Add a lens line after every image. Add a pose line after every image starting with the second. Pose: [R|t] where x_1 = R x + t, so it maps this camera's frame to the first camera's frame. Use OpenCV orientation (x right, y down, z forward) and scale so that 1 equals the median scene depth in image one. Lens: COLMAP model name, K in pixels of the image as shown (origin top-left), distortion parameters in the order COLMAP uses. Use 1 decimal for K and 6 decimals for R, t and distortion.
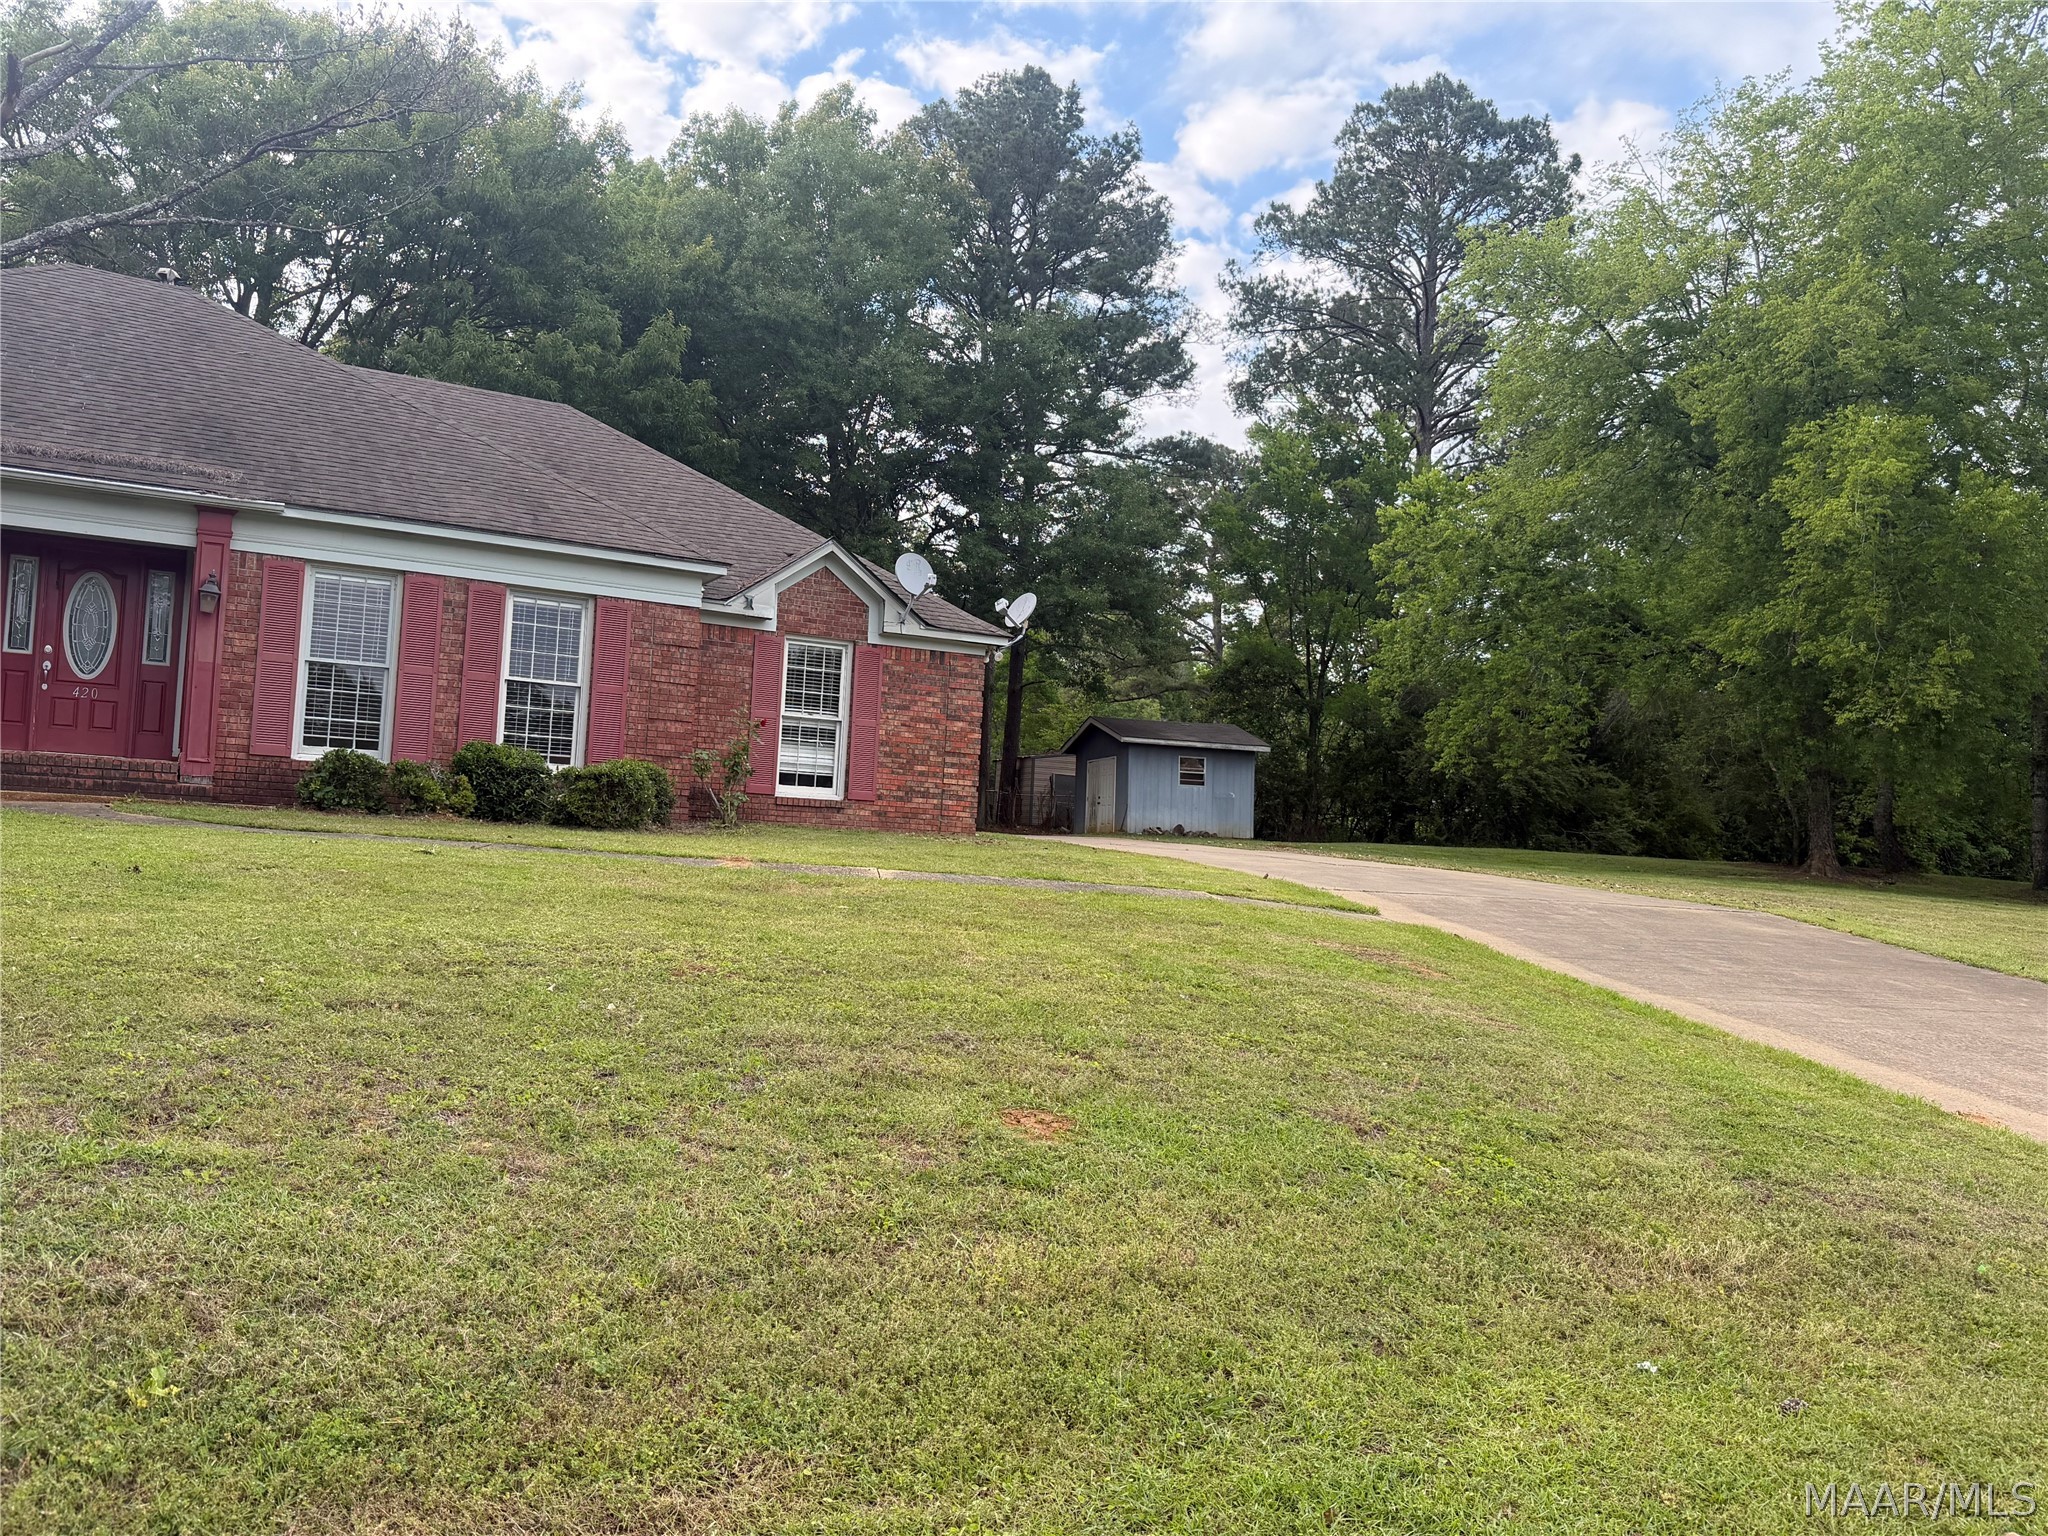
lens RADIAL K [[1641.0, 0, 1017.5], [0, 1641.0, 779.2], [0, 0, 1]] dist [0.102523, -0.170398]
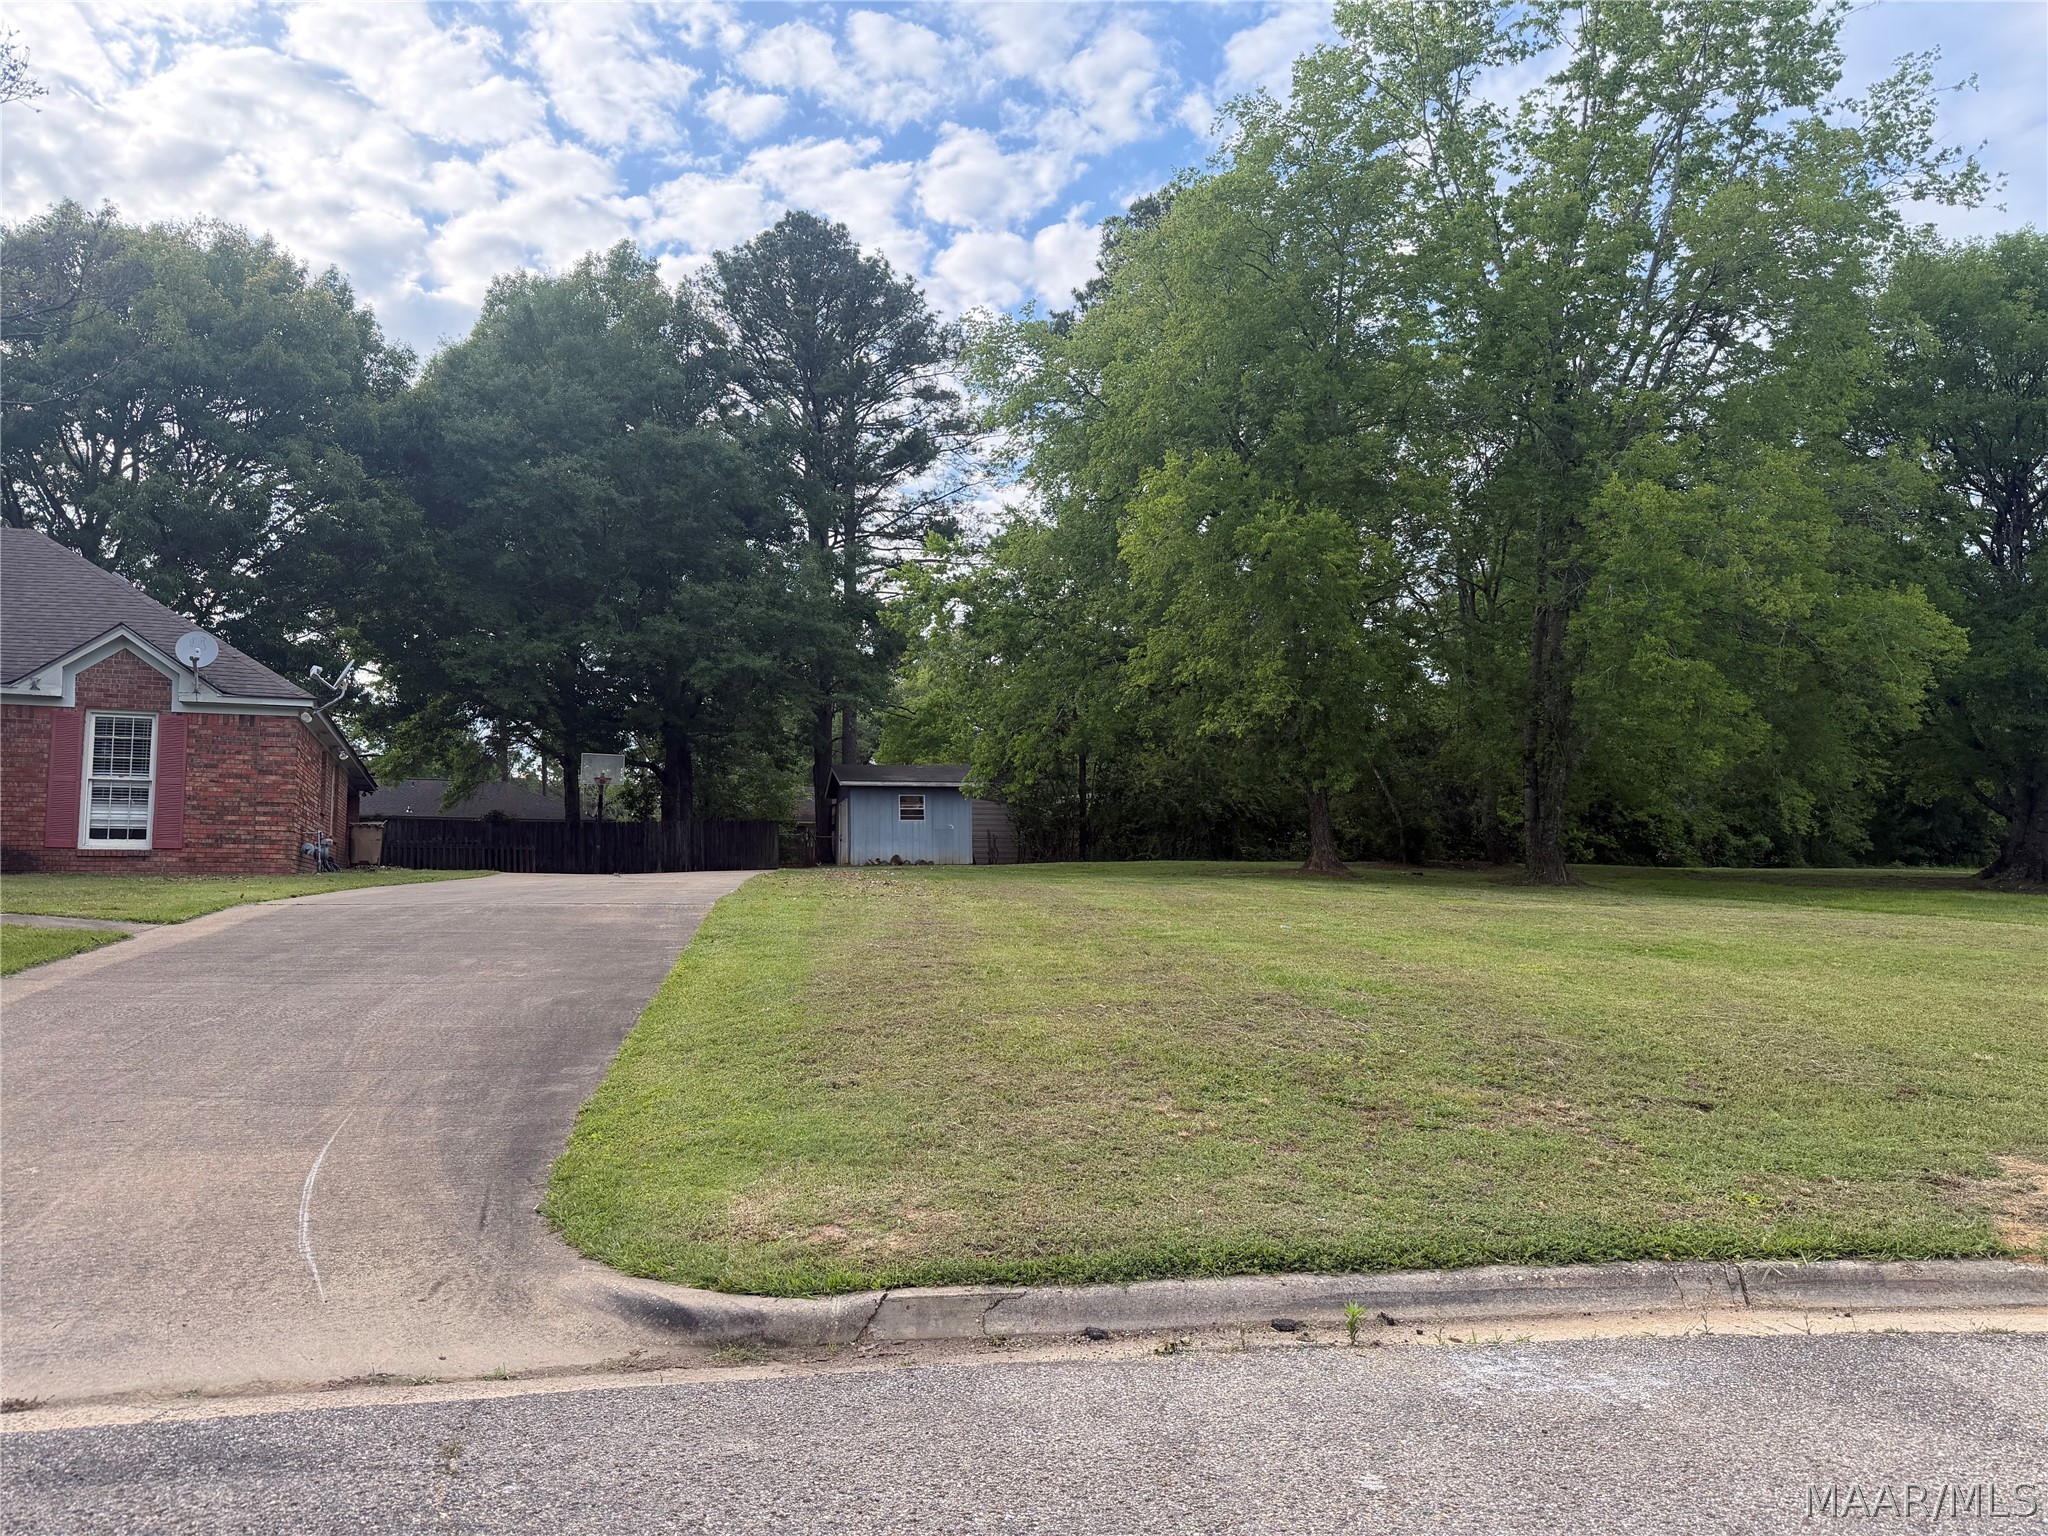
lens RADIAL K [[1452.7, 0, 1070.0], [0, 1452.7, 813.6], [0, 0, 1]] dist [0.054146, -0.064942]
pose [[0.992282, -0.058510, -0.109331, 0.636814], [0.057037, 0.998235, -0.016552, 0.041030], [0.110106, 0.010189, 0.993868, 0.044037]]
